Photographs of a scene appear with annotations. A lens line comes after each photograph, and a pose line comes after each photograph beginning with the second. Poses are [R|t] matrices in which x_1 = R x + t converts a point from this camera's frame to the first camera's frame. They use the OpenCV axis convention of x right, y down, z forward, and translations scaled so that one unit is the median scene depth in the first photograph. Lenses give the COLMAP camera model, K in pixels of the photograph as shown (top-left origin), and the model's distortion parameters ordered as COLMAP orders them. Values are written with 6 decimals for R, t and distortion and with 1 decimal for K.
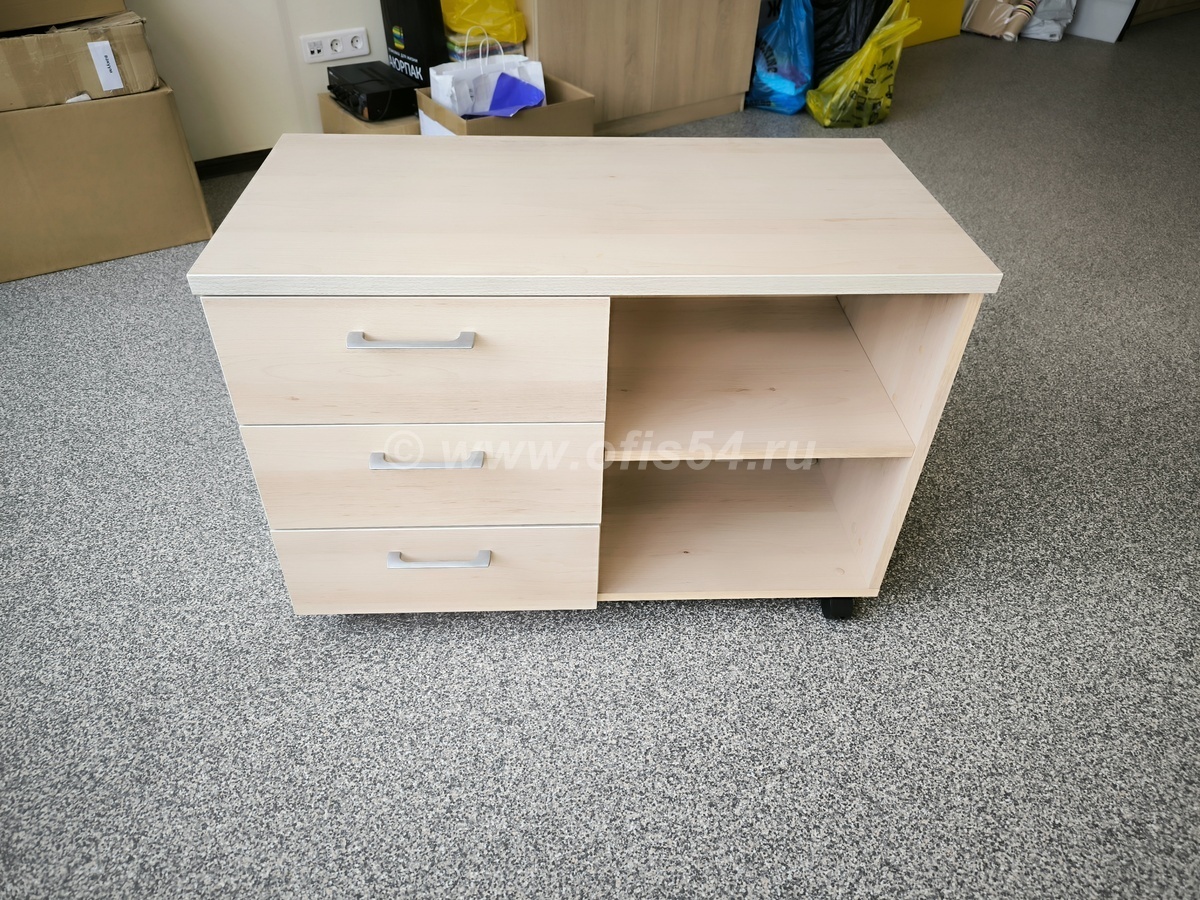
lens RADIAL K [[849.2, 0, 599.5], [0, 849.2, 449.9], [0, 0, 1]] dist [0.005399, -0.006886]
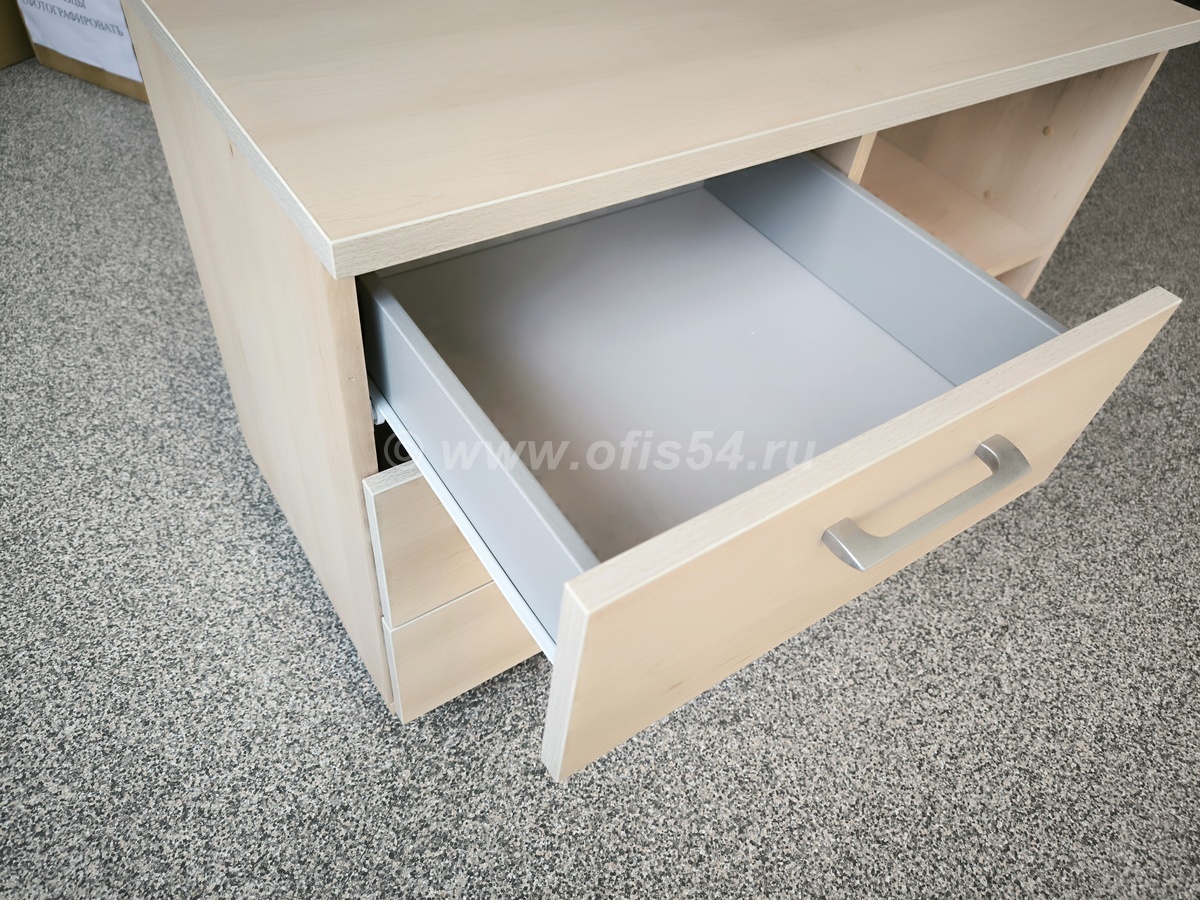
lens RADIAL K [[849.2, 0, 592.8], [0, 849.2, 448.0], [0, 0, 1]] dist [0.005399, -0.006886]
pose [[0.853542, -0.339695, 0.395062, -0.473007], [0.268753, 0.936629, 0.224716, -0.133949], [-0.446361, -0.085631, 0.890746, 0.404811]]
